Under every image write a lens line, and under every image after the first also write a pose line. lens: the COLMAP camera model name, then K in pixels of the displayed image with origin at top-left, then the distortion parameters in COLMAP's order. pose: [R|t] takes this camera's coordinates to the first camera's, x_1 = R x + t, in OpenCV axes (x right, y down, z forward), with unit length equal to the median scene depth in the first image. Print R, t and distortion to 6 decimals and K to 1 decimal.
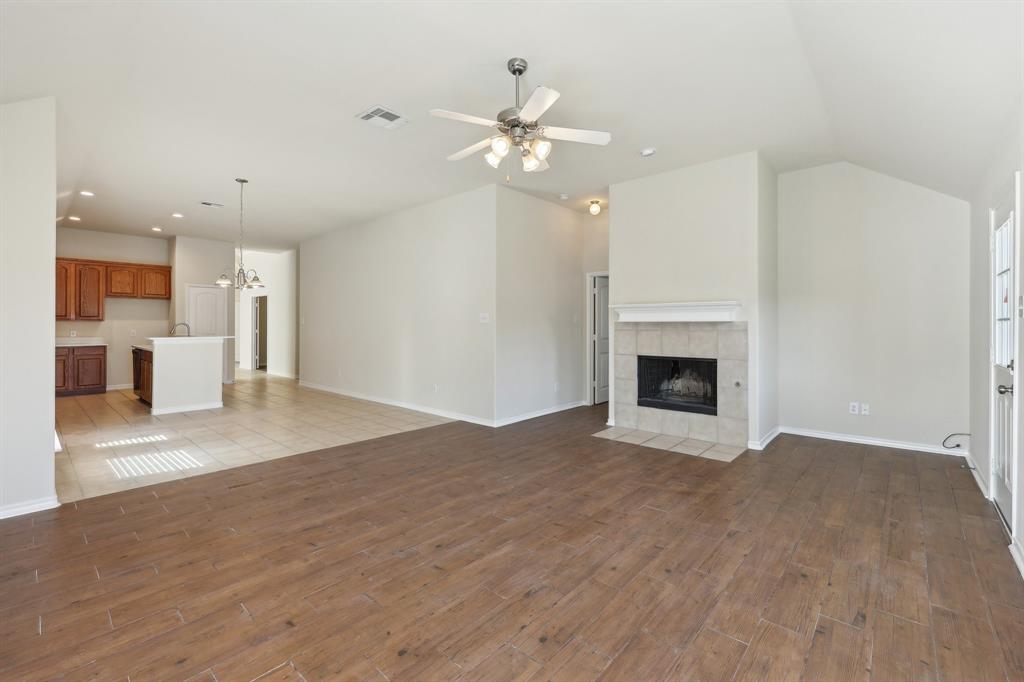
lens RADIAL K [[433.6, 0, 519.4], [0, 433.6, 326.7], [0, 0, 1]] dist [0.005087, 0.000184]
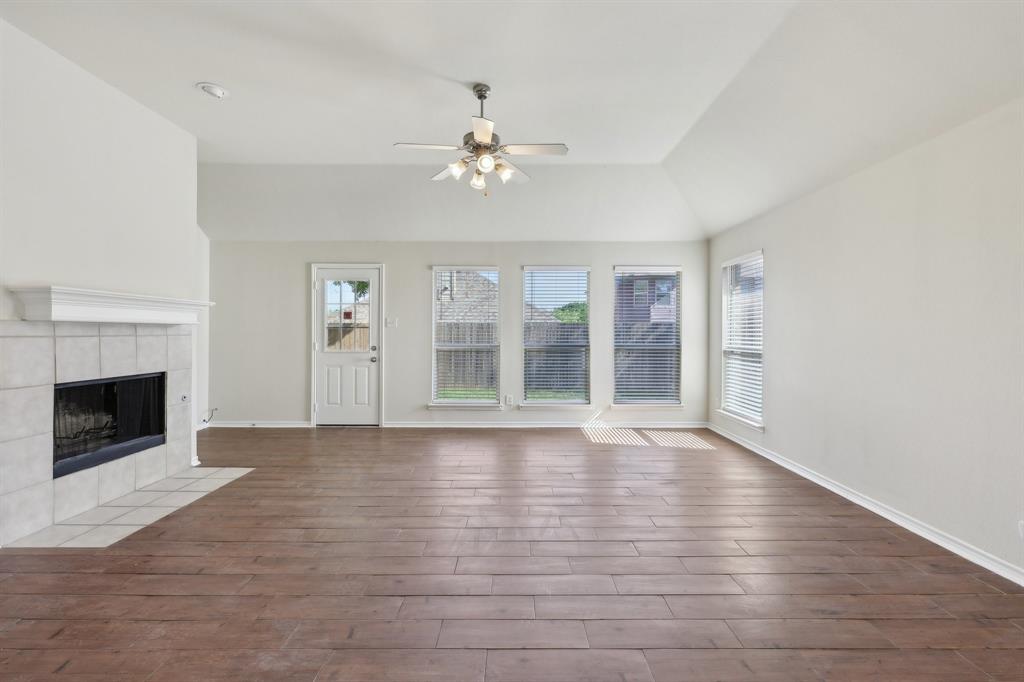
lens RADIAL K [[452.8, 0, 511.5], [0, 452.8, 337.5], [0, 0, 1]] dist [0.016178, 0.000186]
pose [[-0.655974, -0.008629, 0.754734, -0.592731], [-0.000601, 0.999940, 0.010910, 0.003906], [-0.754783, 0.006703, -0.655940, 1.088884]]
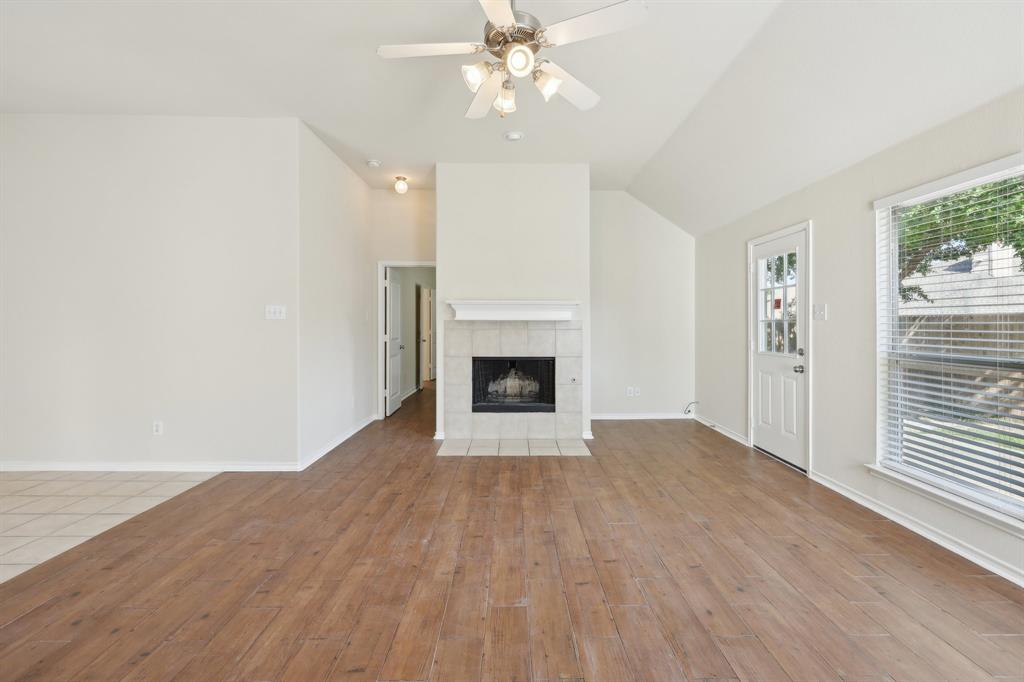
lens RADIAL K [[433.6, 0, 508.9], [0, 433.6, 323.9], [0, 0, 1]] dist [0.005087, 0.000184]
pose [[0.749627, 0.003477, 0.661851, -0.312693], [-0.000829, 0.999990, -0.004314, 0.000611], [-0.661860, 0.002685, 0.749623, 0.307879]]
